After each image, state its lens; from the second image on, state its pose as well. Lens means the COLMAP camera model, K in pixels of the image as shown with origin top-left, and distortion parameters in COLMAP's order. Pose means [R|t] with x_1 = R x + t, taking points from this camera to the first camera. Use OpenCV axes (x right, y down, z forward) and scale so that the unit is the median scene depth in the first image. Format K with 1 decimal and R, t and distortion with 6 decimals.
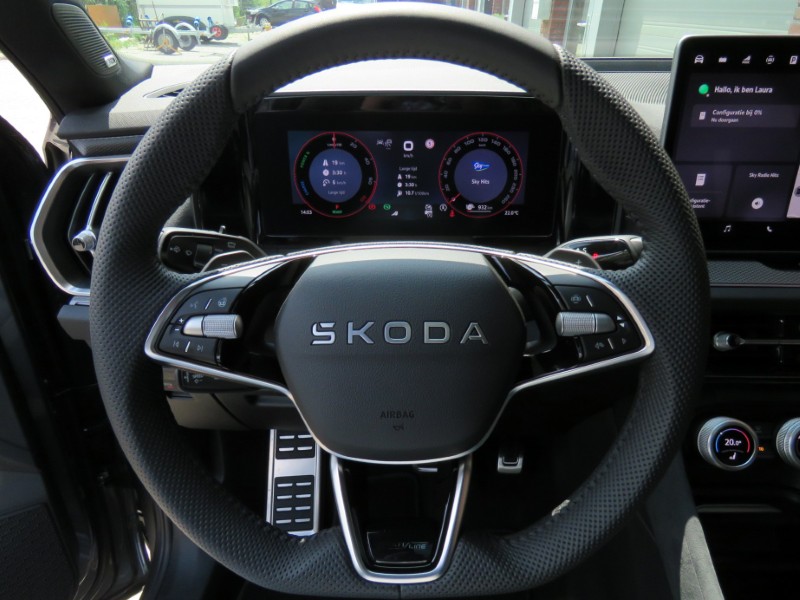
lens RADIAL K [[604.9, 0, 400.0], [0, 604.9, 300.0], [0, 0, 1]] dist [0.001893, 0.001789]
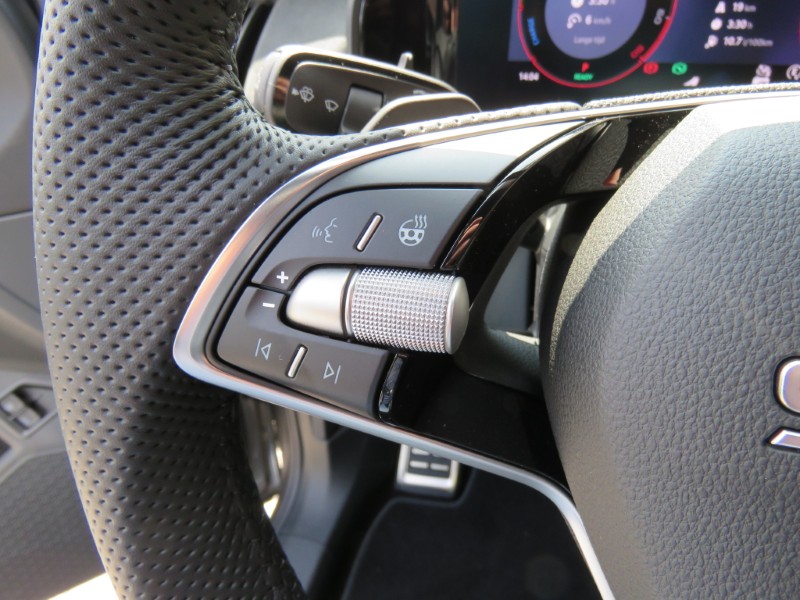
lens RADIAL K [[604.9, 0, 400.0], [0, 604.9, 300.0], [0, 0, 1]] dist [0.001893, 0.001789]
pose [[0.967330, 0.115462, -0.225701, -0.209936], [-0.083611, 0.985754, 0.145938, -0.005304], [0.239336, -0.122300, 0.963204, 0.648949]]
